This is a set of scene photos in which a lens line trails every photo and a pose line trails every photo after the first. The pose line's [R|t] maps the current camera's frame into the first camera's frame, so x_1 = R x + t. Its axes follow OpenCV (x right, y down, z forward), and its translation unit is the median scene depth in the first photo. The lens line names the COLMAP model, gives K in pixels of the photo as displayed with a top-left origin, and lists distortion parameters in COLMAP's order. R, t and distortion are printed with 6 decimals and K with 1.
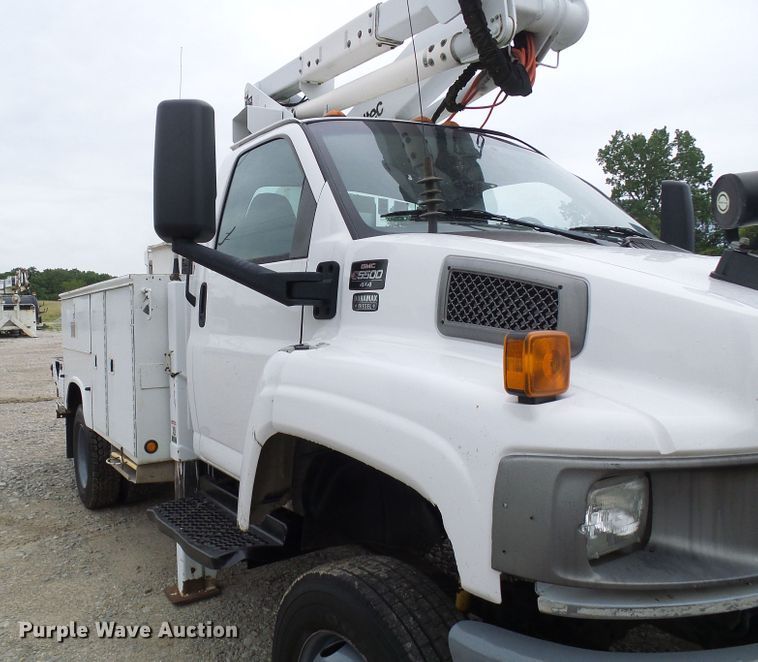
lens RADIAL K [[614.9, 0, 317.9], [0, 614.9, 329.3], [0, 0, 1]] dist [-0.000223, -0.002687]
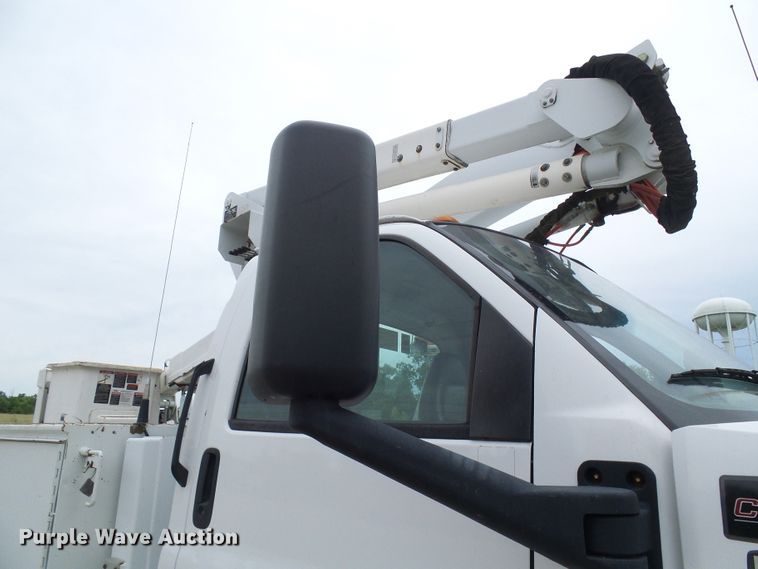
lens RADIAL K [[521.1, 0, 379.0], [0, 521.1, 284.5], [0, 0, 1]] dist [-0.001389, -0.000104]
pose [[0.938277, 0.116550, 0.325656, -0.197966], [-0.015399, 0.954661, -0.297297, -0.072534], [-0.345541, 0.273933, 0.897531, 0.395240]]
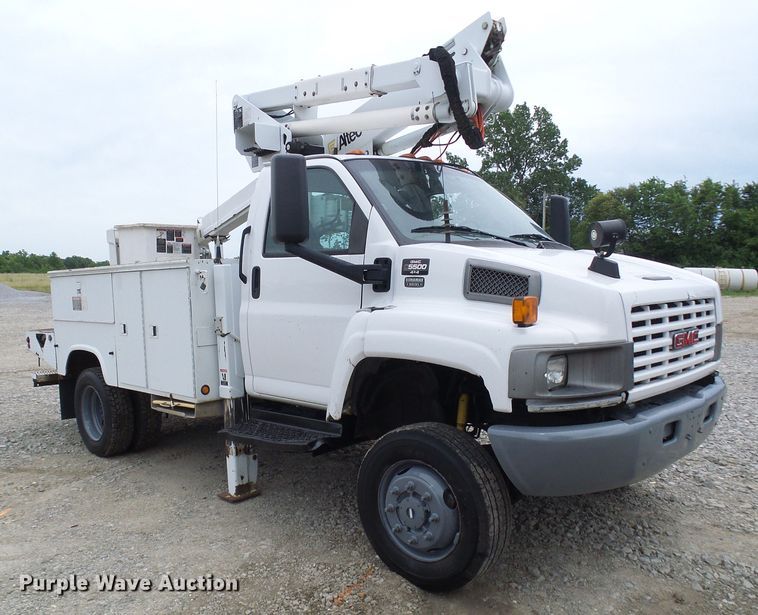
lens RADIAL K [[647.5, 0, 352.8], [0, 647.5, 342.9], [0, 0, 1]] dist [0.003160, 0.000425]
pose [[0.967379, -0.036893, 0.250634, -0.315195], [0.019588, 0.997270, 0.071193, -0.003128], [-0.252576, -0.063961, 0.965461, -0.427552]]
